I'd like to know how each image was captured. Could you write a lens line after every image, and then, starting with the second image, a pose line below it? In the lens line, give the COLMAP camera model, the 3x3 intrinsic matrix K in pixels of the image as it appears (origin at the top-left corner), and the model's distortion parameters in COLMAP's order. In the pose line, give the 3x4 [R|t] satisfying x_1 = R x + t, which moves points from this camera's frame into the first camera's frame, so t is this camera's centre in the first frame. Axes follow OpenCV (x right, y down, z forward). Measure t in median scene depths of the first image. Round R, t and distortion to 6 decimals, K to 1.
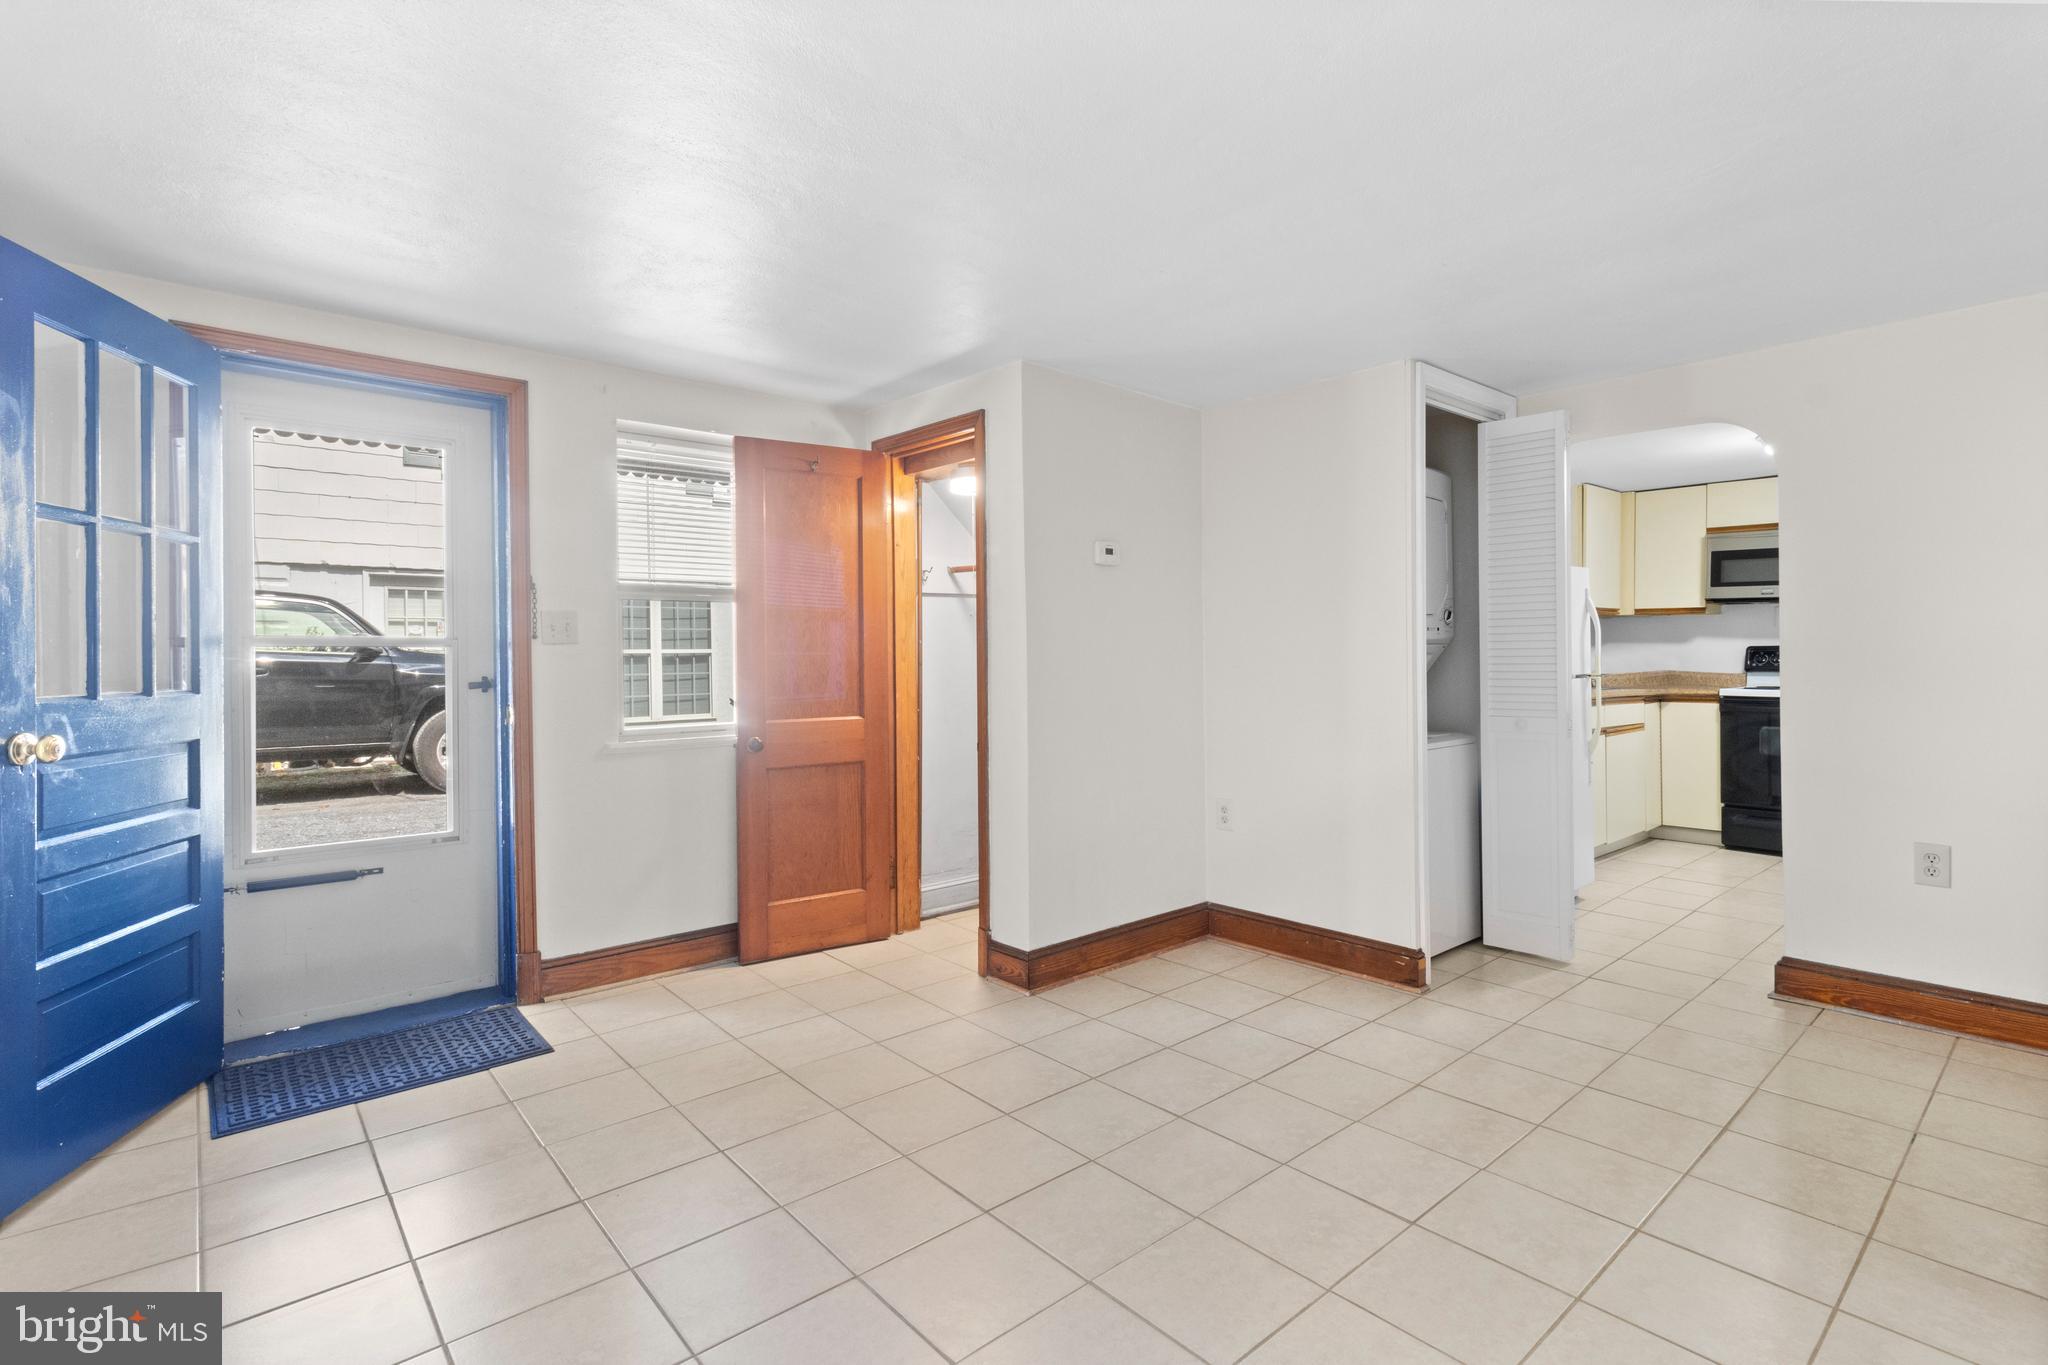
lens RADIAL K [[957.3, 0, 1025.2], [0, 957.3, 660.6], [0, 0, 1]] dist [0.002726, 0.000254]
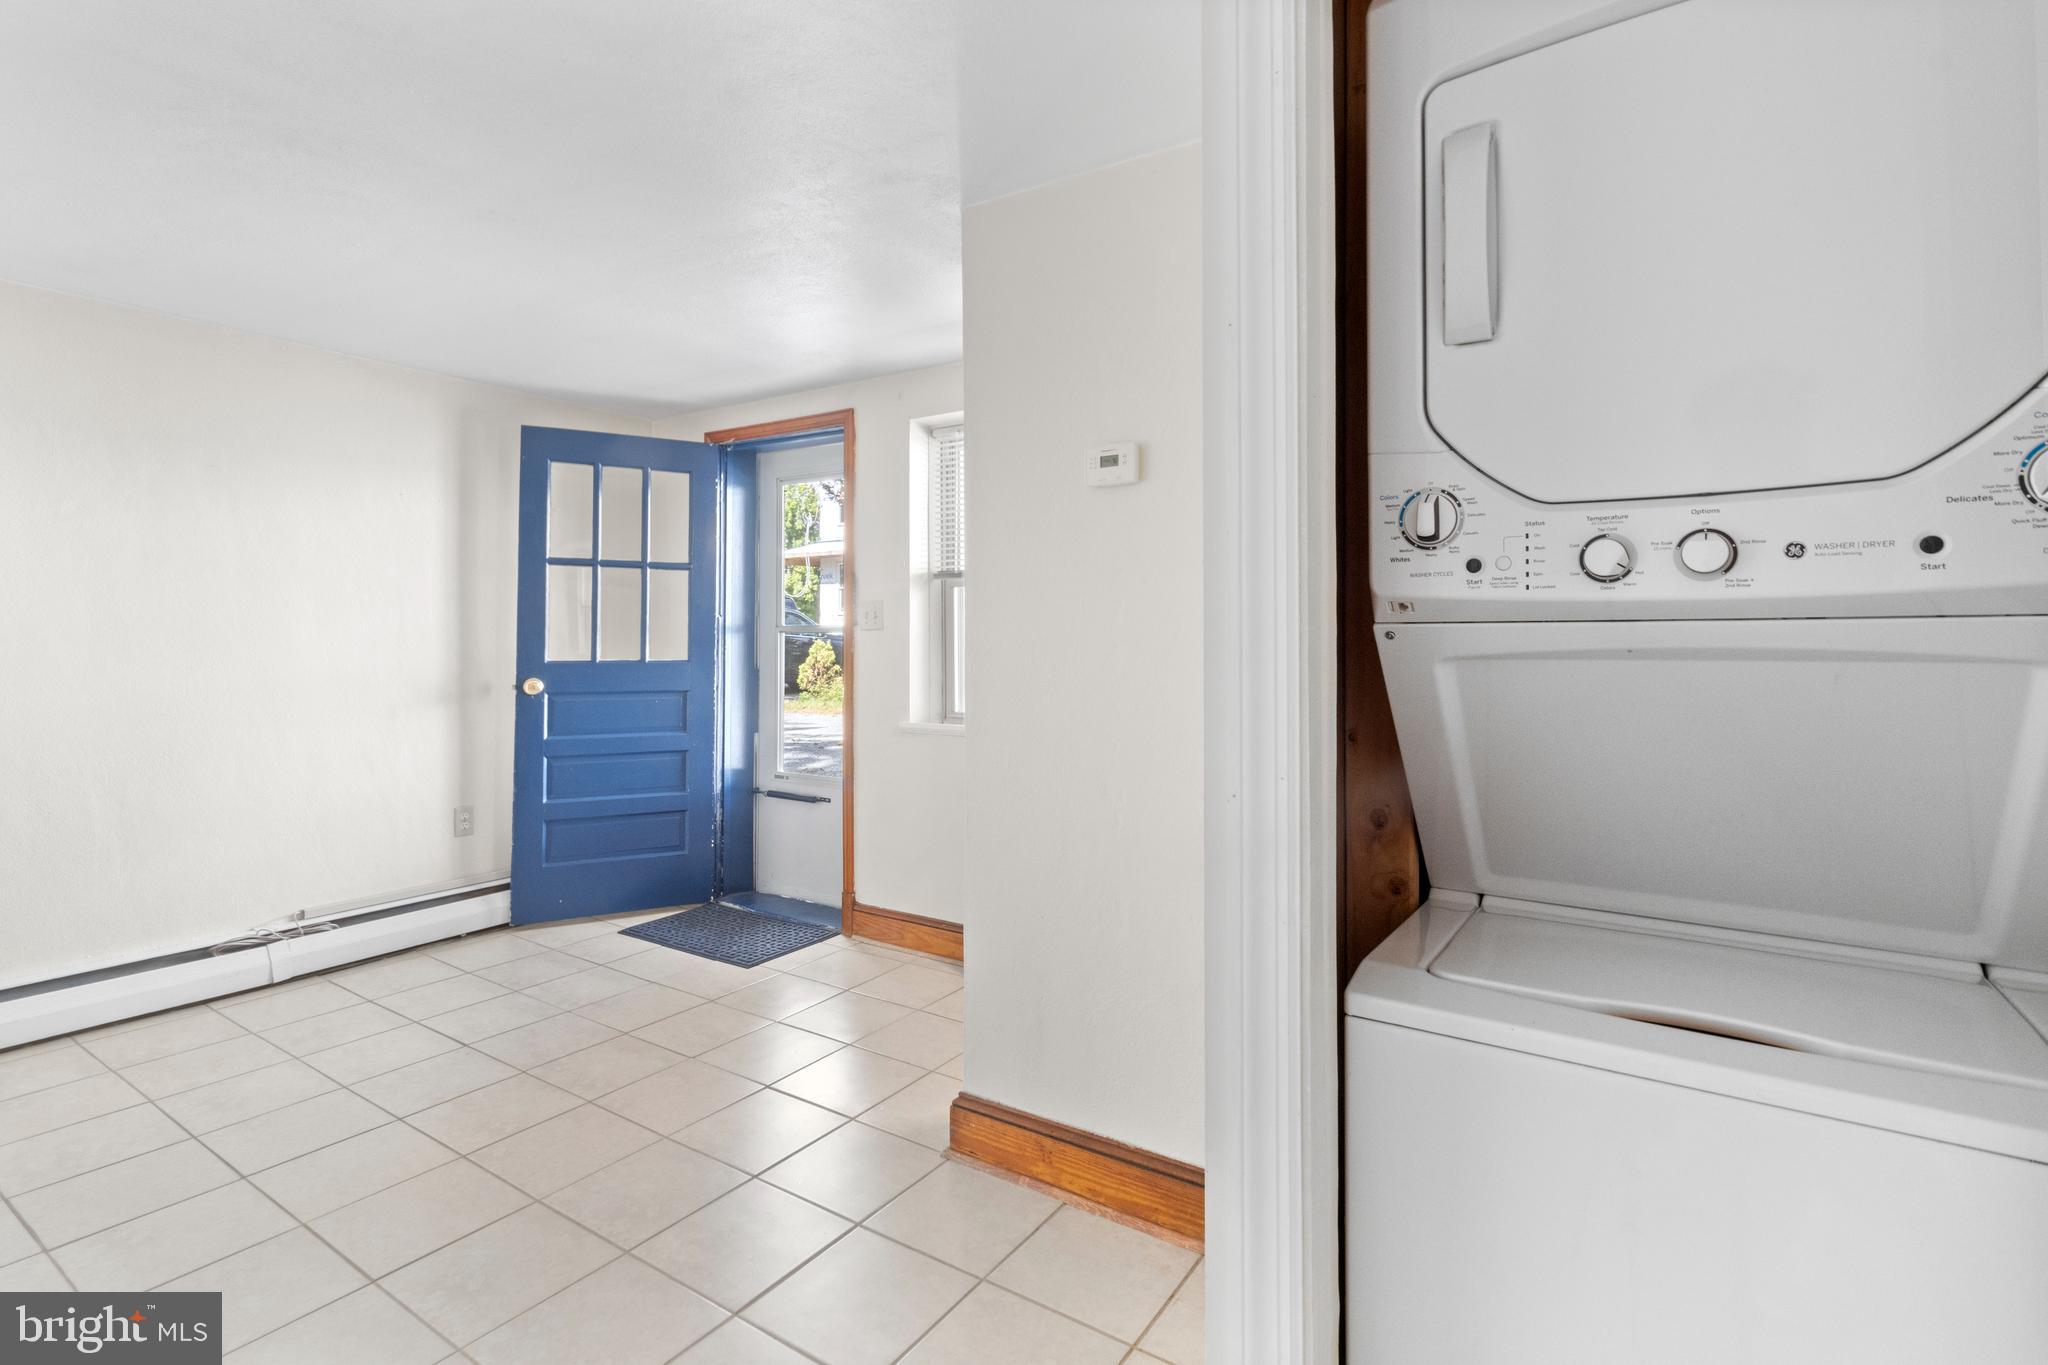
lens RADIAL K [[965.8, 0, 1031.0], [0, 965.8, 647.5], [0, 0, 1]] dist [0.002483, 0.001059]
pose [[0.267291, 0.018910, -0.963430, 0.692623], [-0.003237, 0.999819, 0.018726, -0.019273], [0.963610, -0.001886, 0.267304, 0.916301]]
